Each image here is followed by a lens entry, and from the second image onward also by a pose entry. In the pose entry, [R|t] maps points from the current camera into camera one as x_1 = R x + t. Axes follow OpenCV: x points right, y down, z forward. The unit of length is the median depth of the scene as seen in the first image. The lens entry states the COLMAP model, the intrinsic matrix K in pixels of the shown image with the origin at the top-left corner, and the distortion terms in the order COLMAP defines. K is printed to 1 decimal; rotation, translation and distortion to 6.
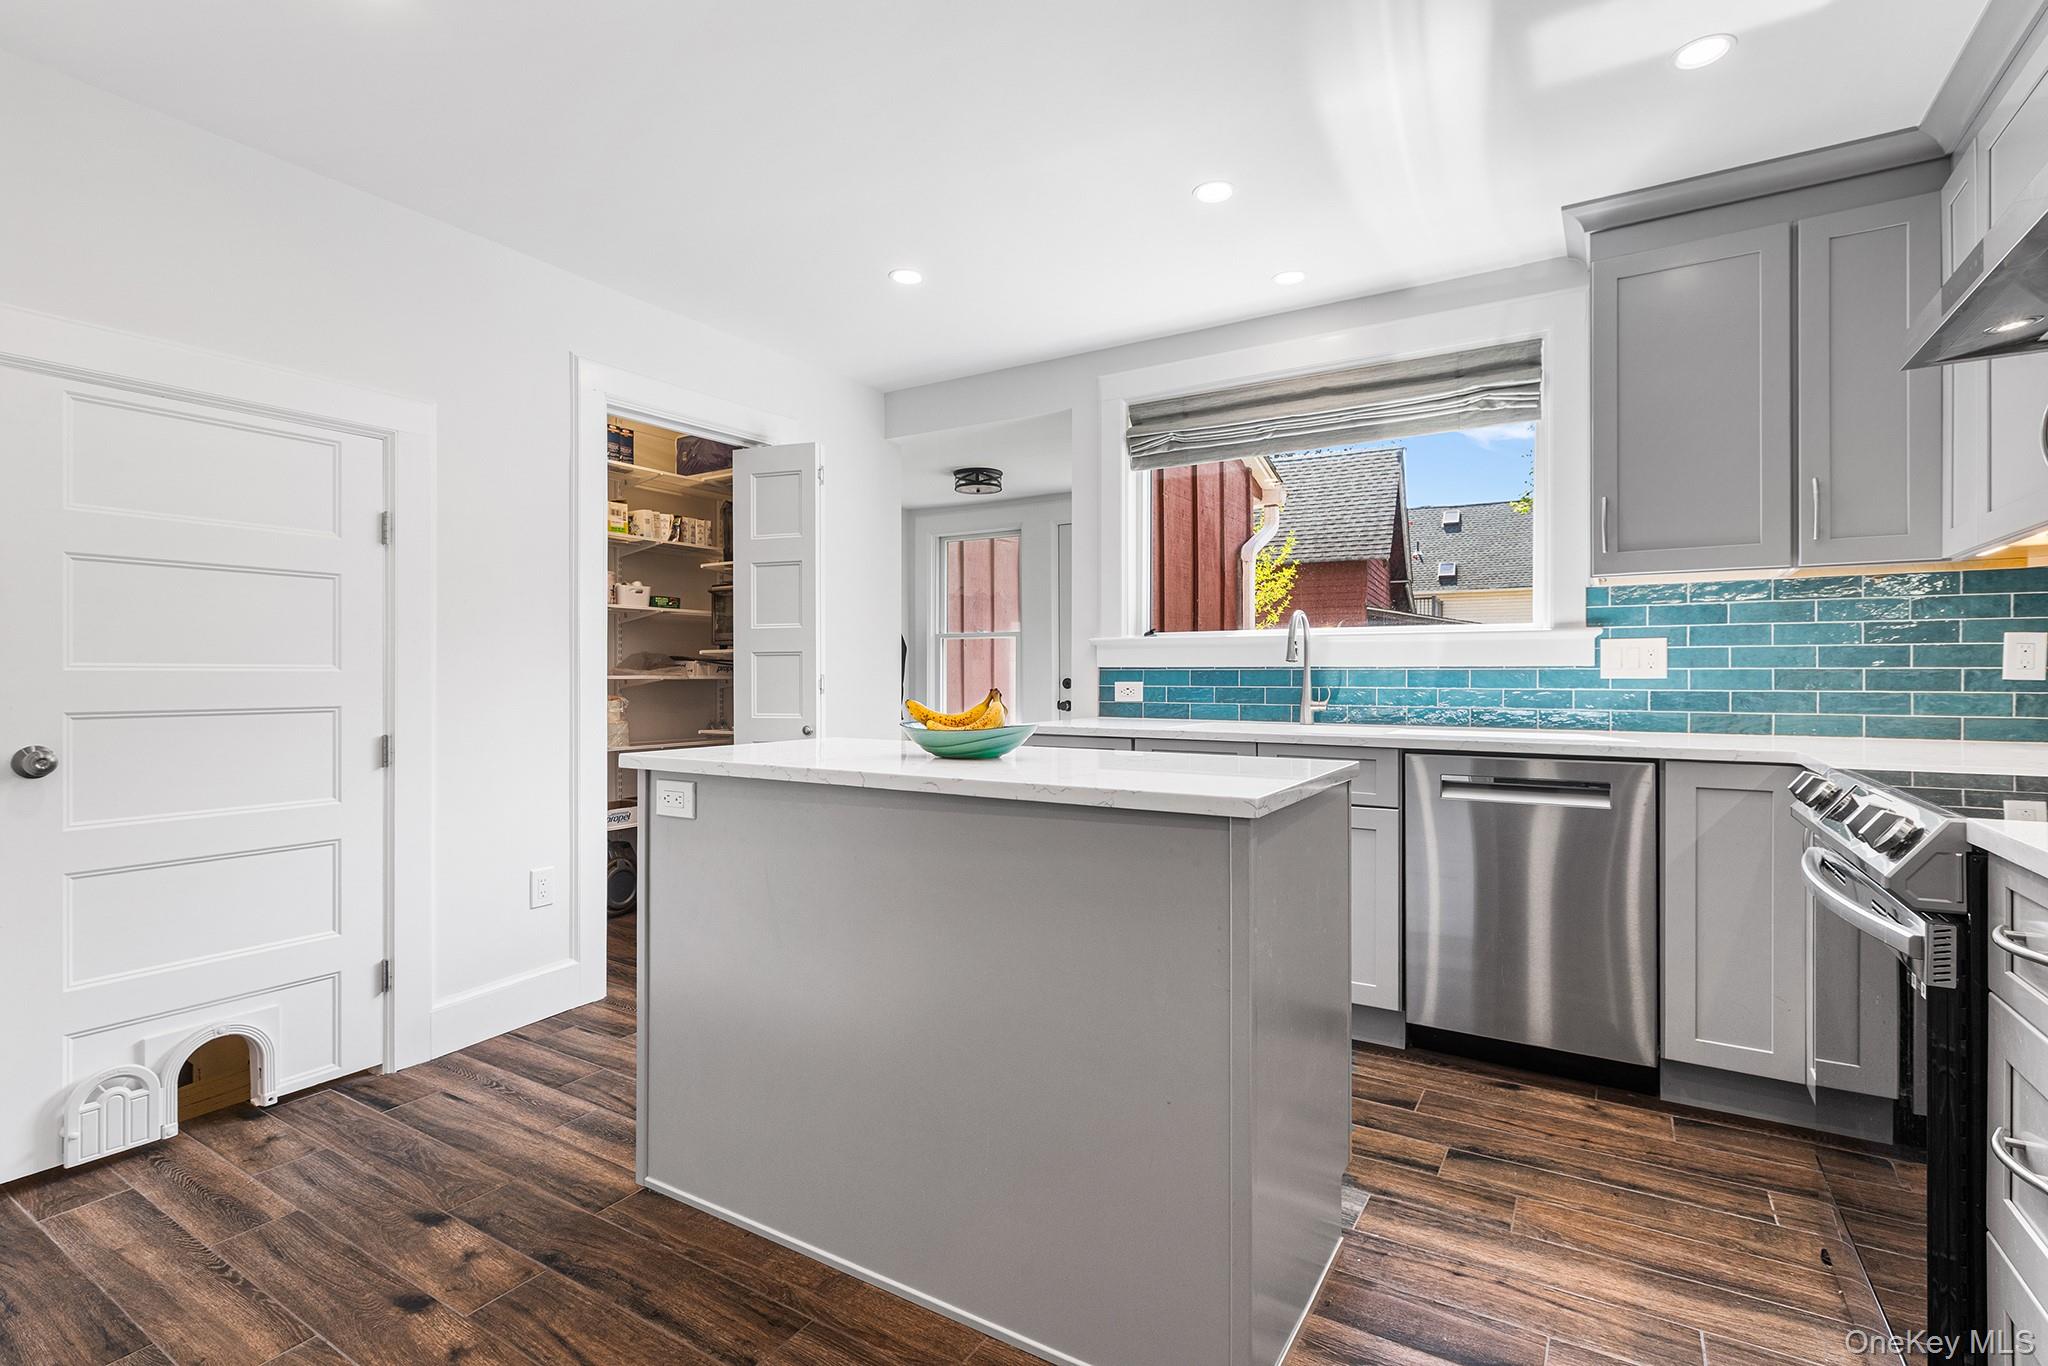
lens RADIAL K [[941.1, 0, 1025.0], [0, 941.1, 678.7], [0, 0, 1]] dist [-0.001284, -0.000637]
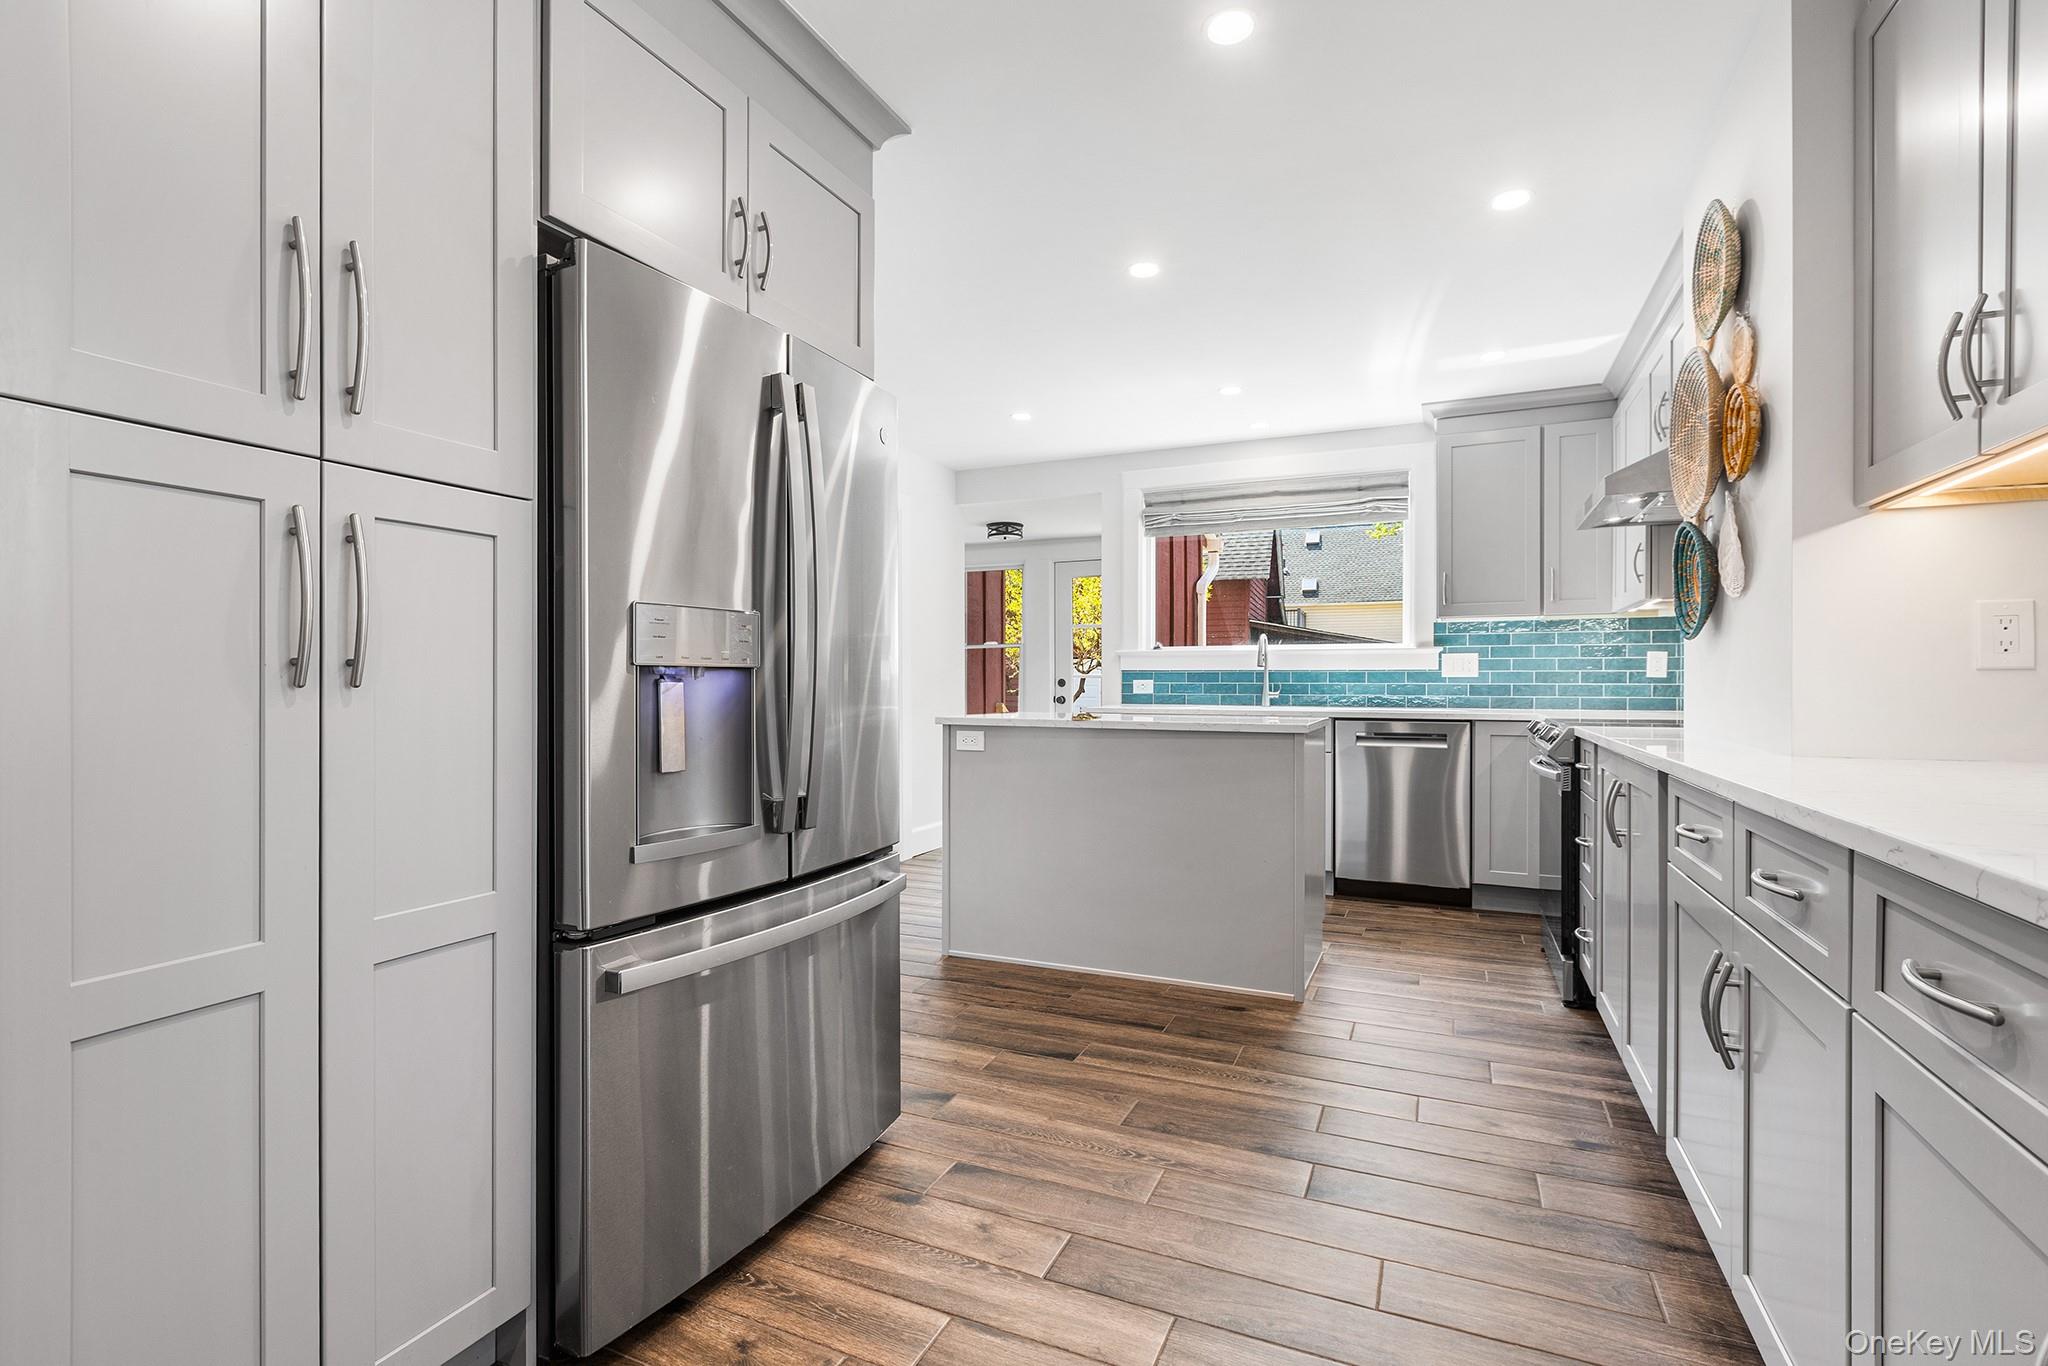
lens RADIAL K [[931.0, 0, 1018.3], [0, 931.0, 690.0], [0, 0, 1]] dist [-0.001105, -0.000114]
pose [[0.992132, -0.000928, 0.125196, -0.343186], [0.000031, 0.999974, 0.007166, 0.010842], [-0.125199, -0.007106, 0.992106, -0.549313]]
